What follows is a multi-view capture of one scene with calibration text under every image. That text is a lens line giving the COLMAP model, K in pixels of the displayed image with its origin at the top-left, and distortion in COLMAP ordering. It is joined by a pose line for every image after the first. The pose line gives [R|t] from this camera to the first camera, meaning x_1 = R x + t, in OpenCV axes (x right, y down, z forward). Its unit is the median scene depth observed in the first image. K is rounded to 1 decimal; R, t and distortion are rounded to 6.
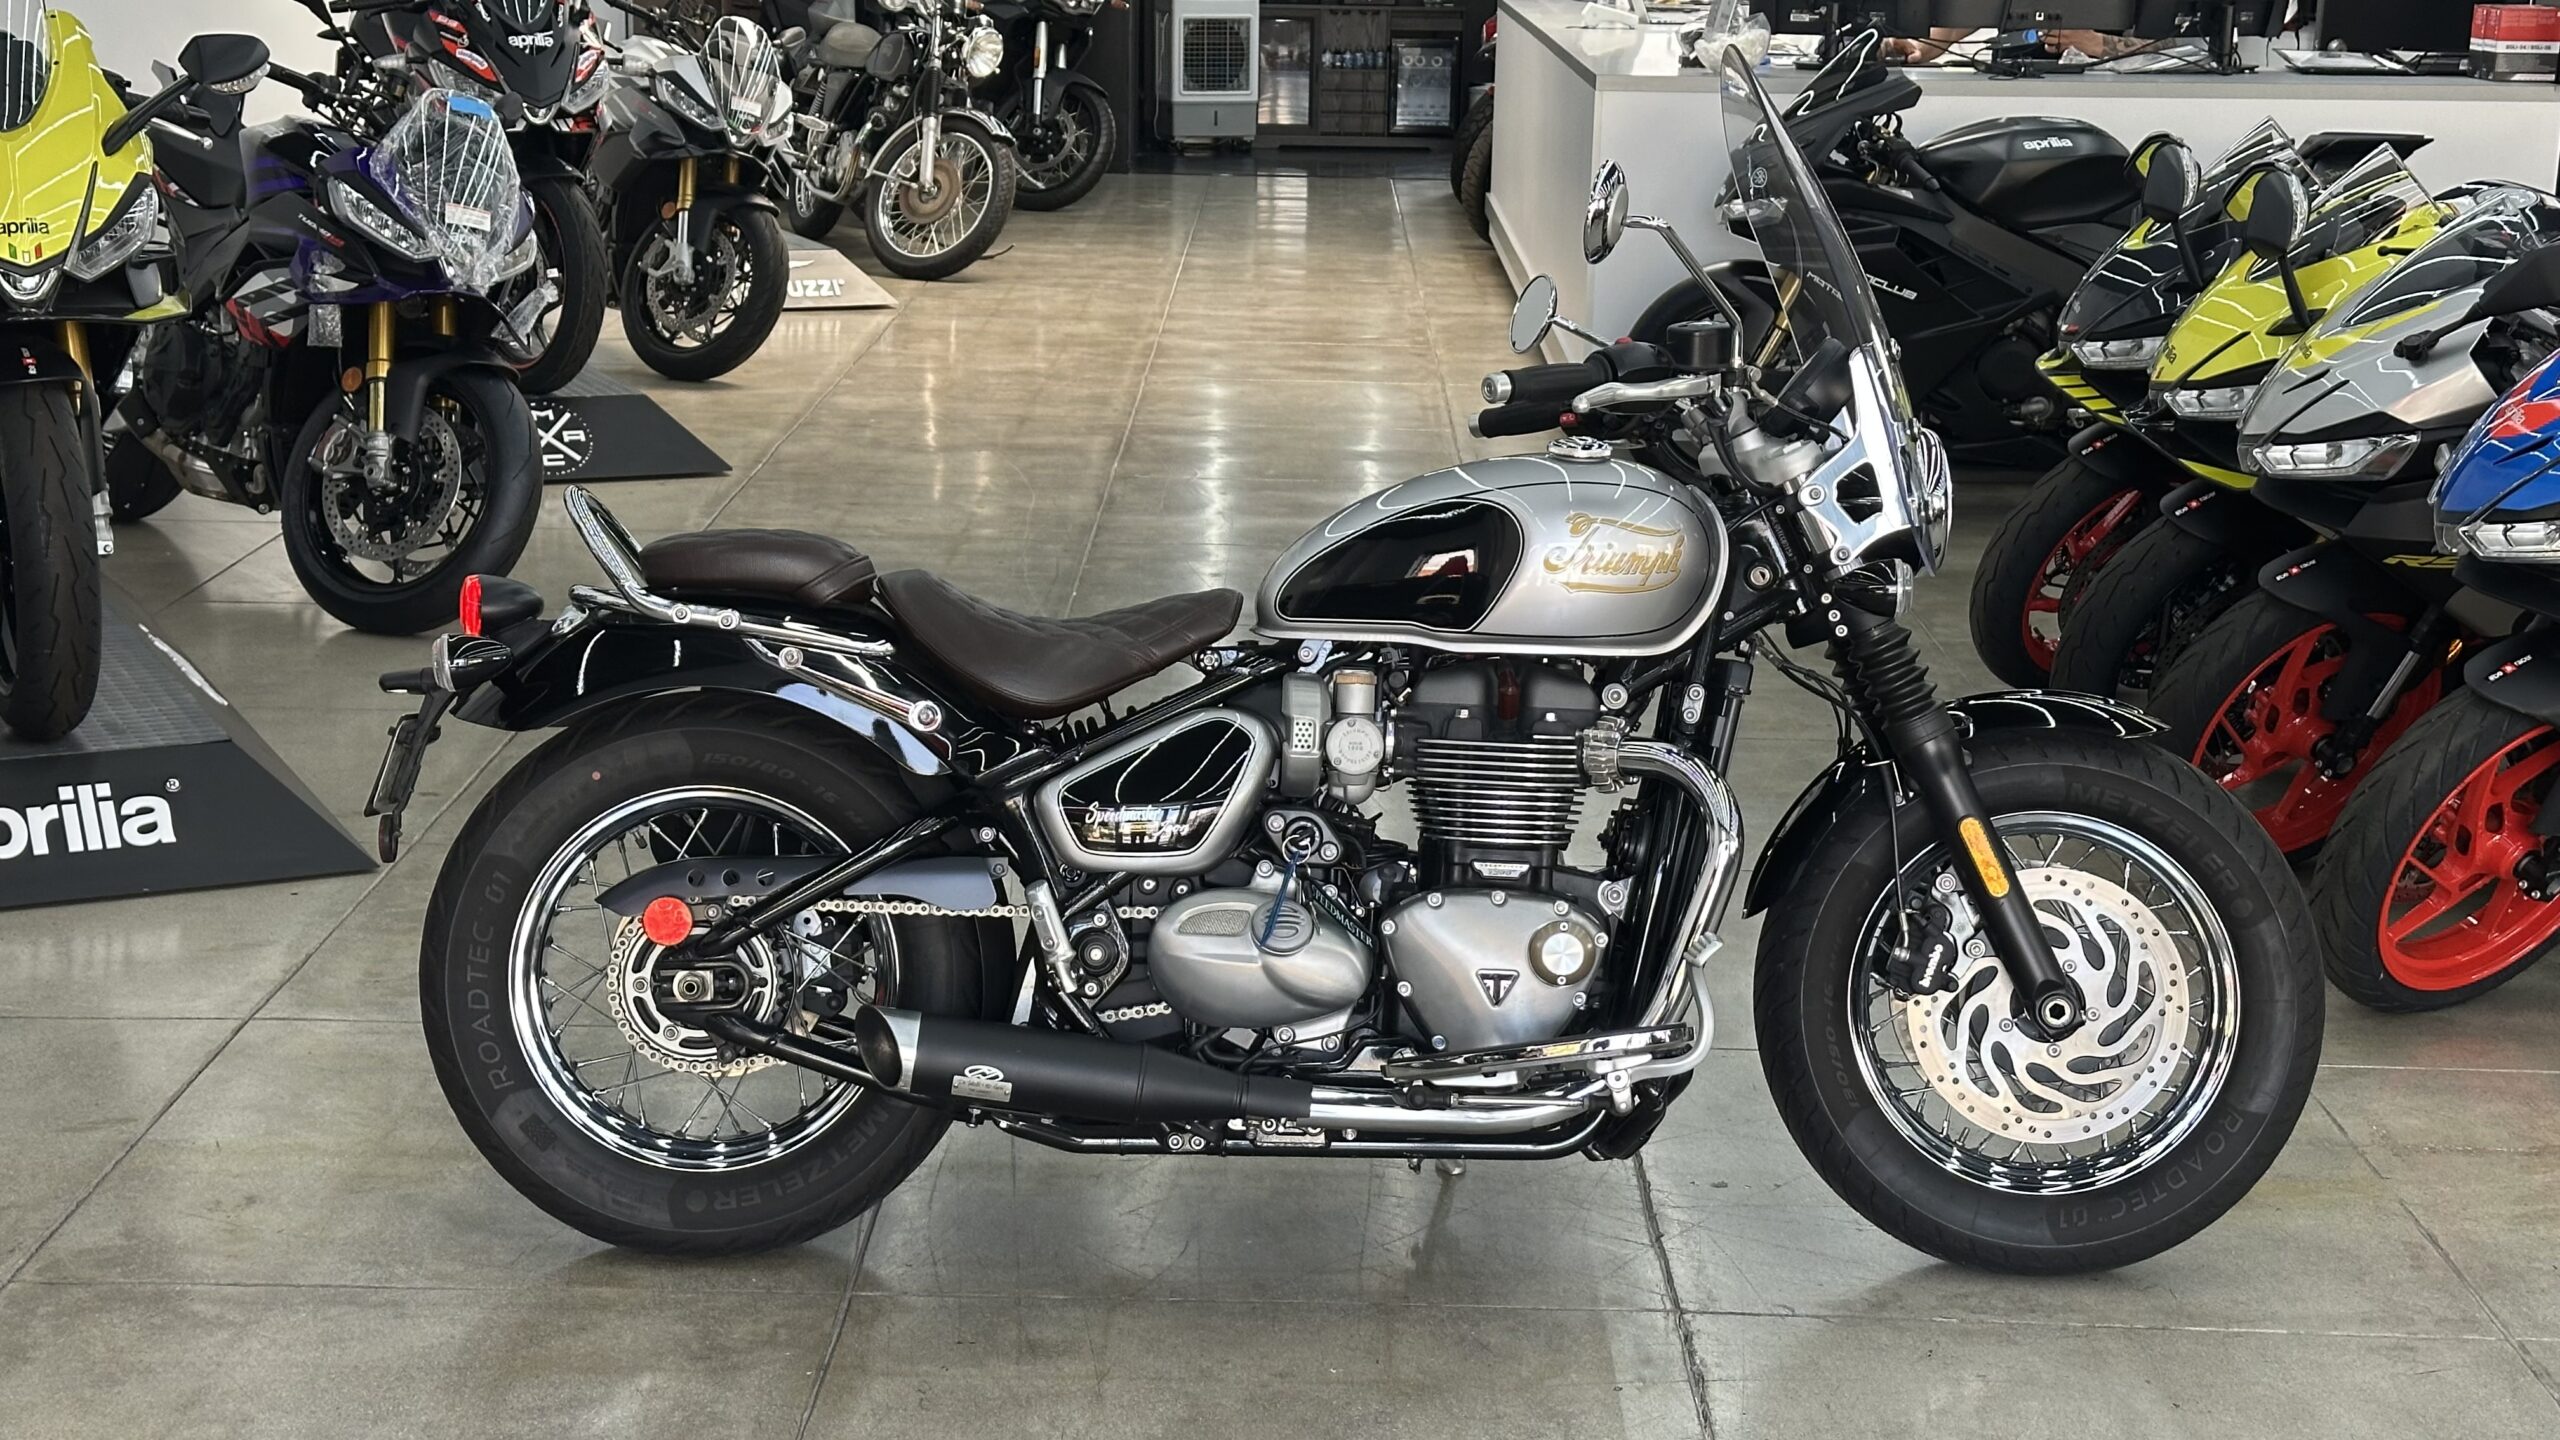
lens RADIAL K [[3524.7, 0, 1280.0], [0, 3524.7, 744.5], [0, 0, 1]] dist [0.099312, 0.000000]
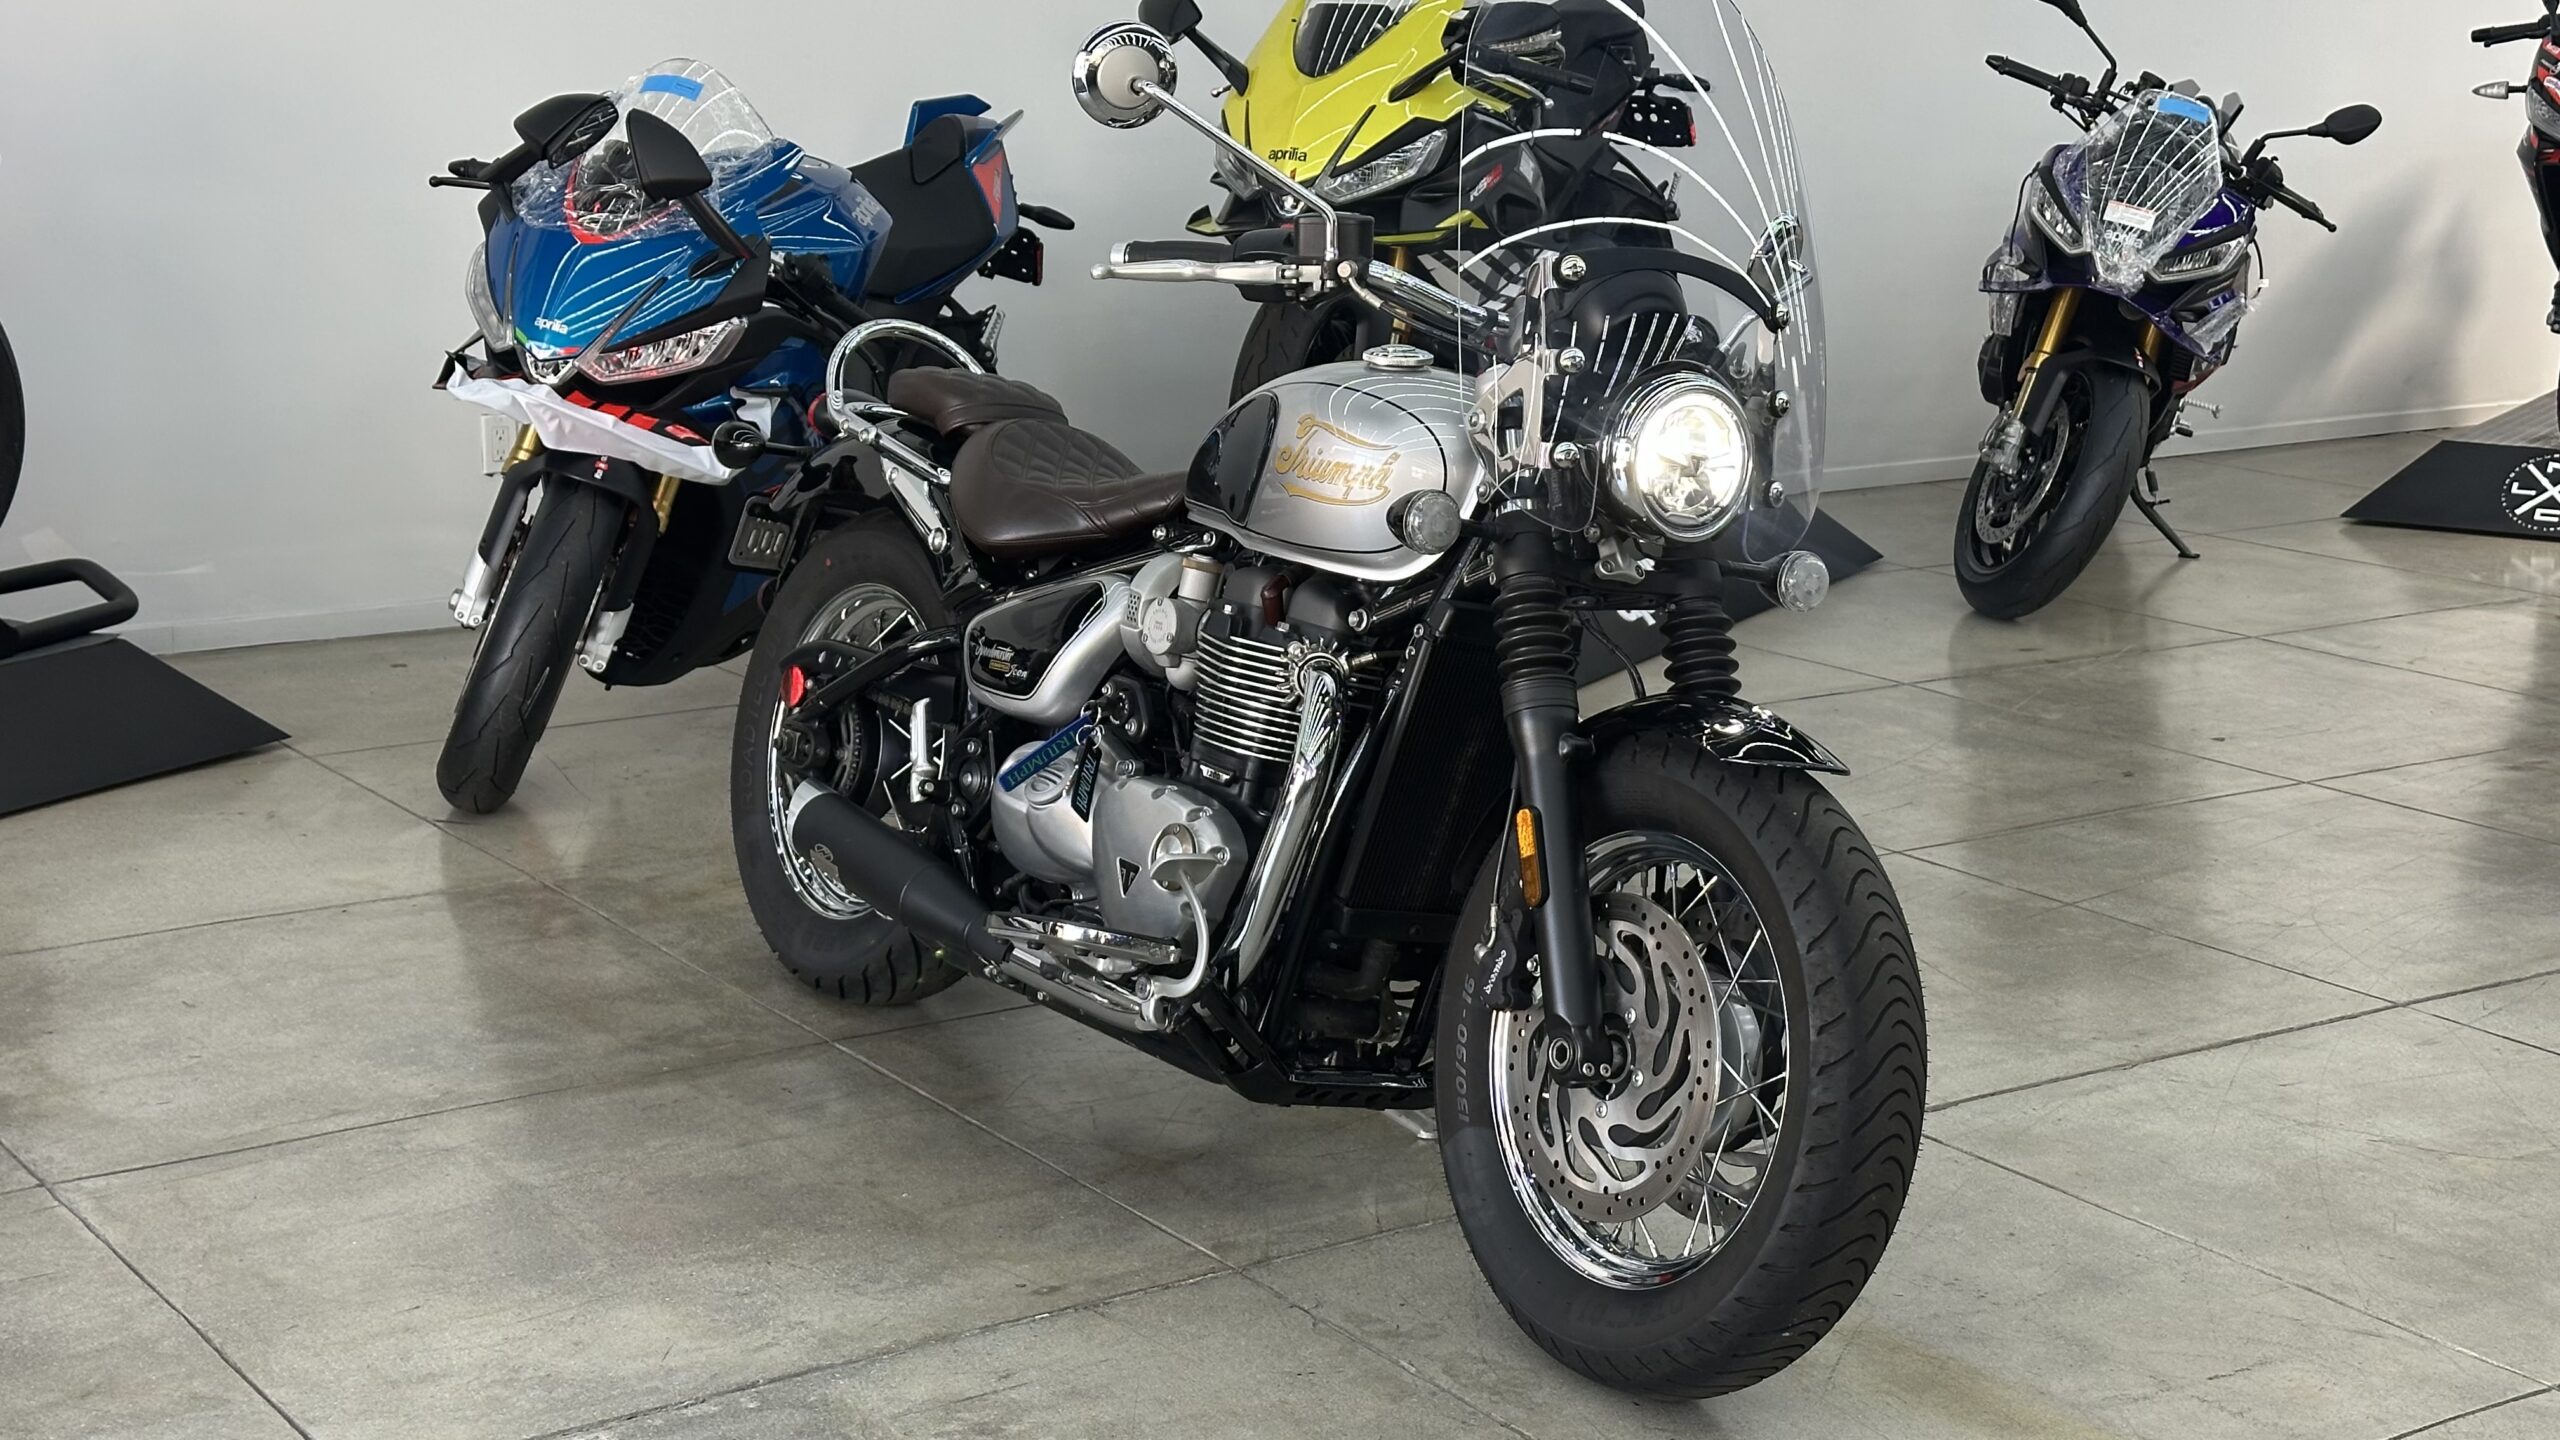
lens RADIAL K [[3524.7, 0, 1307.3], [0, 3524.7, 717.3], [0, 0, 1]] dist [0.099312, 0.000000]
pose [[0.575660, 0.162479, -0.801384, 0.465074], [-0.197733, 0.978633, 0.056378, -0.021186], [0.793421, 0.126005, 0.595488, 0.240945]]
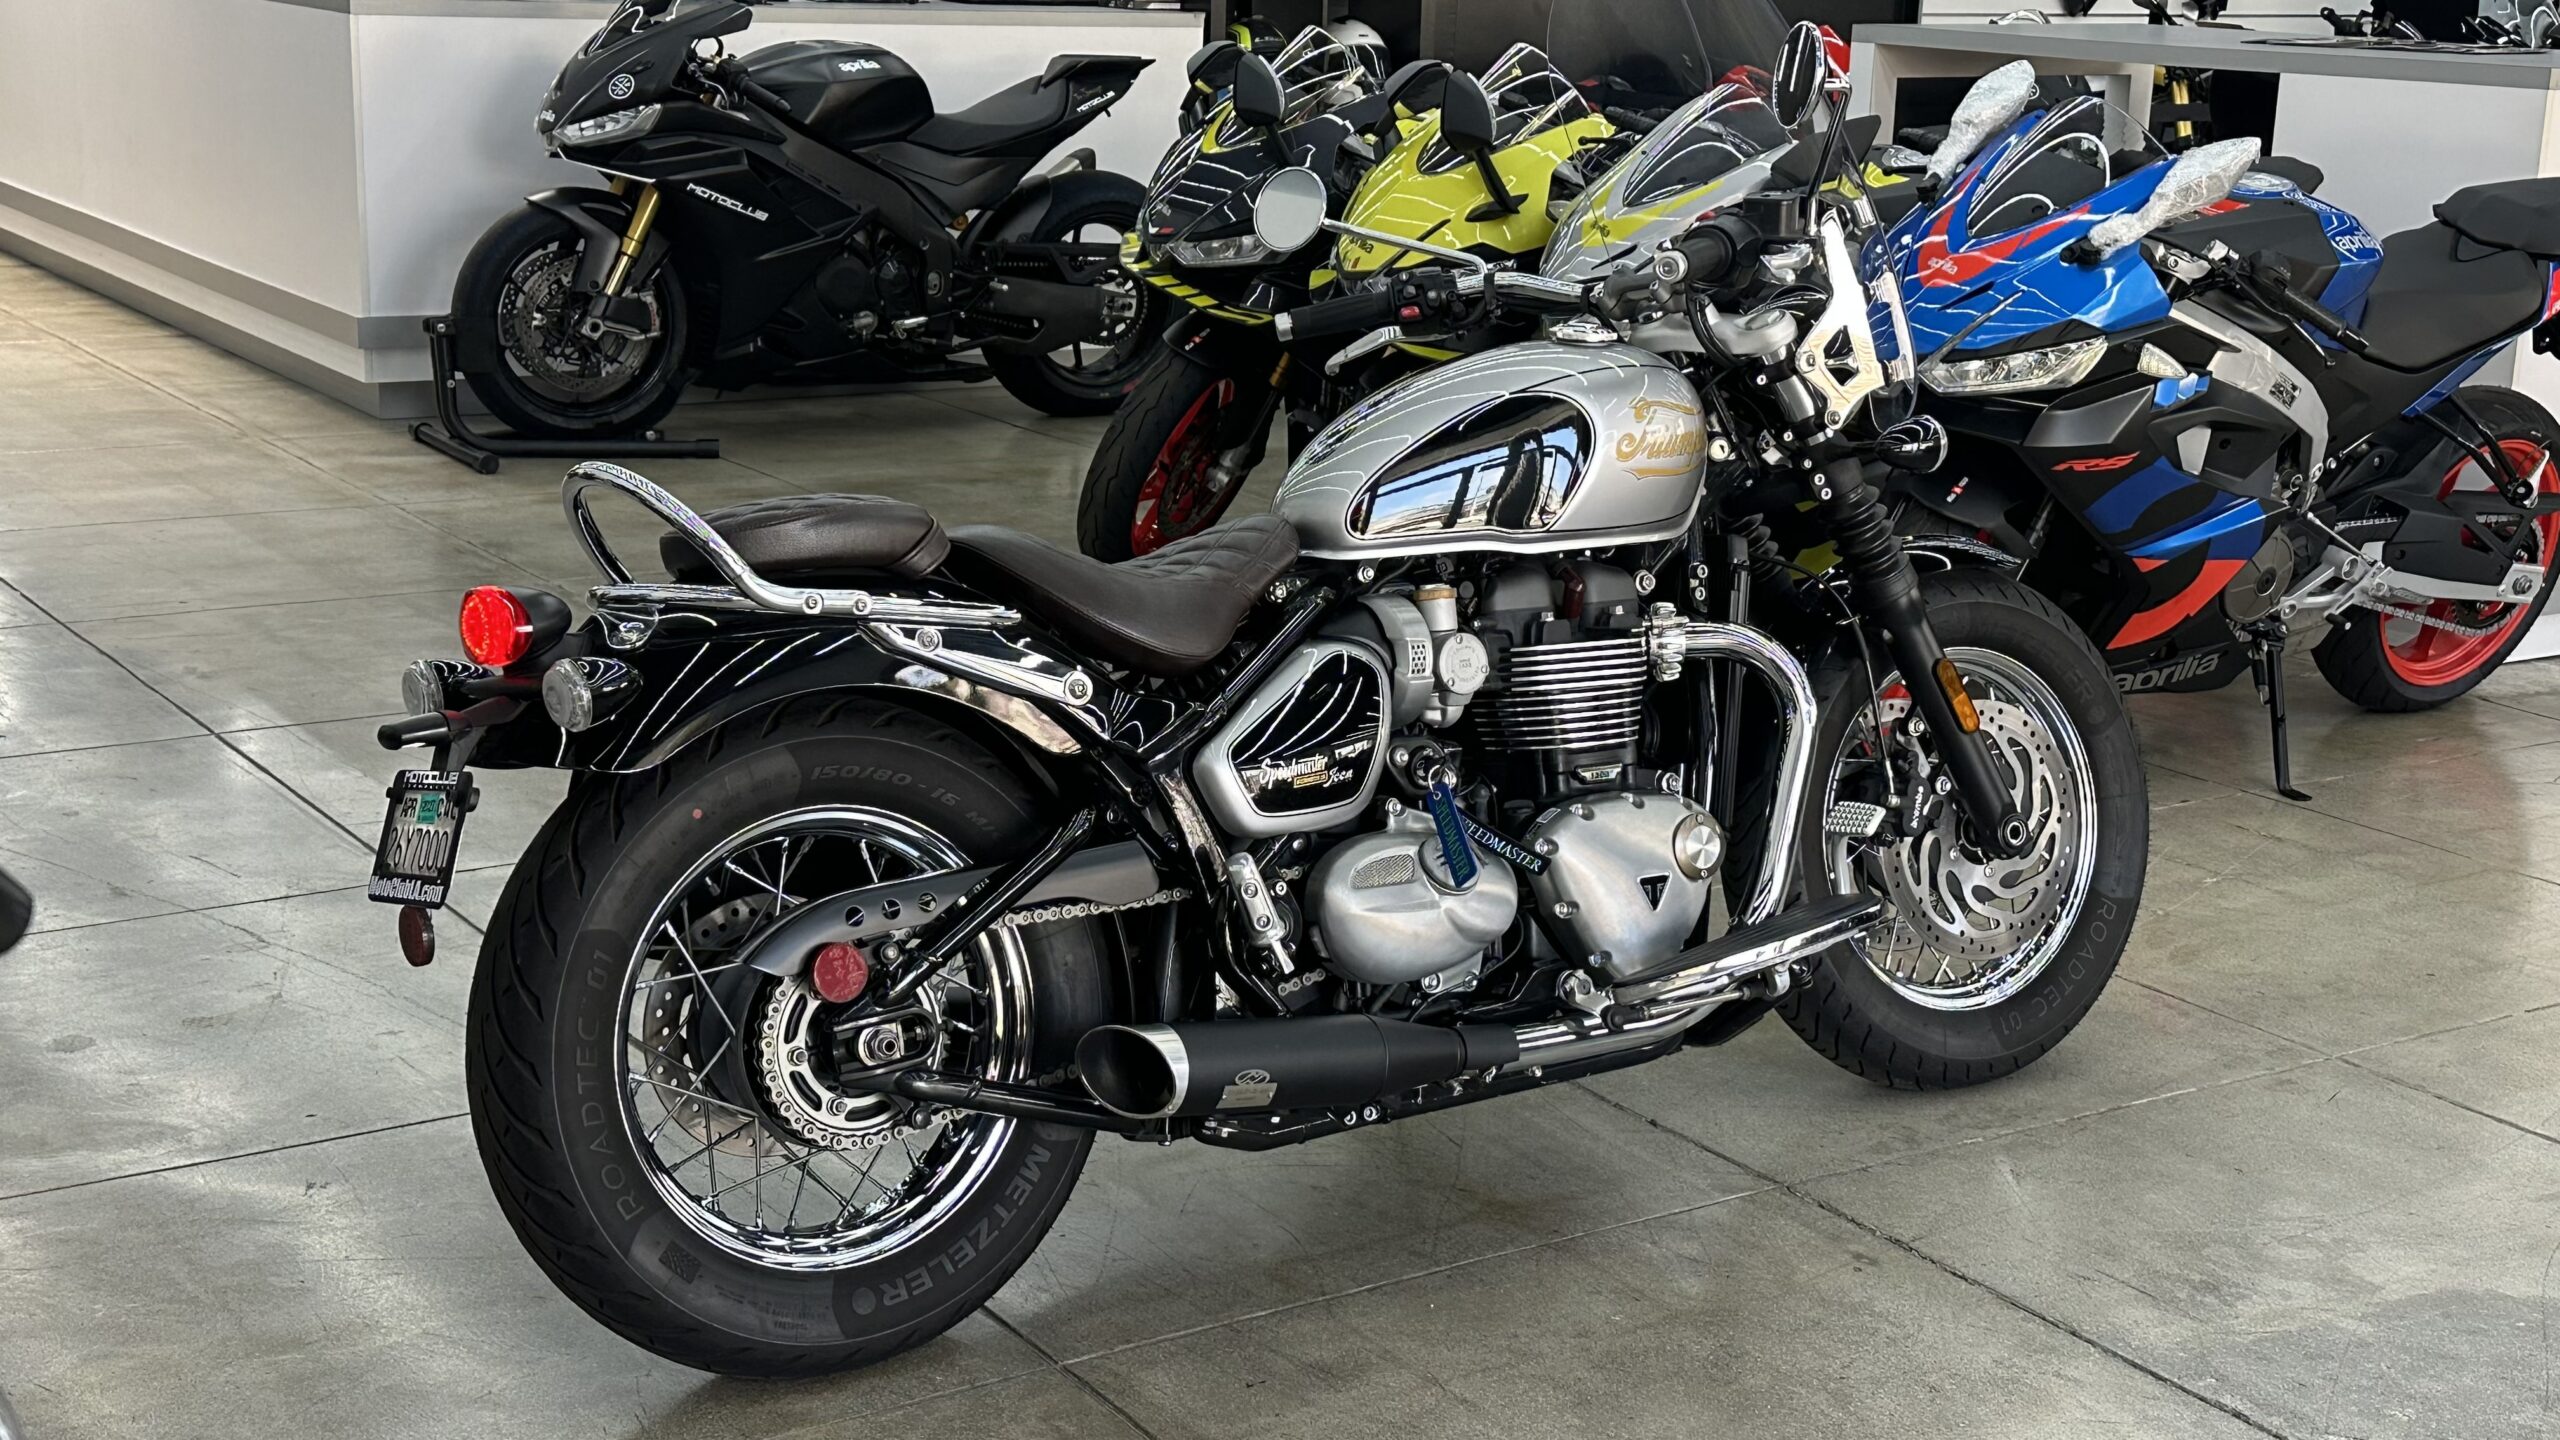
lens RADIAL K [[3241.6, 0, 1298.6], [0, 3241.6, 718.0], [0, 0, 1]] dist [0.103059, 0.000000]
pose [[0.827207, -0.129228, 0.546836, -0.266857], [0.118698, 0.991421, 0.054736, -0.020579], [-0.549218, 0.019630, 0.835449, 0.165353]]
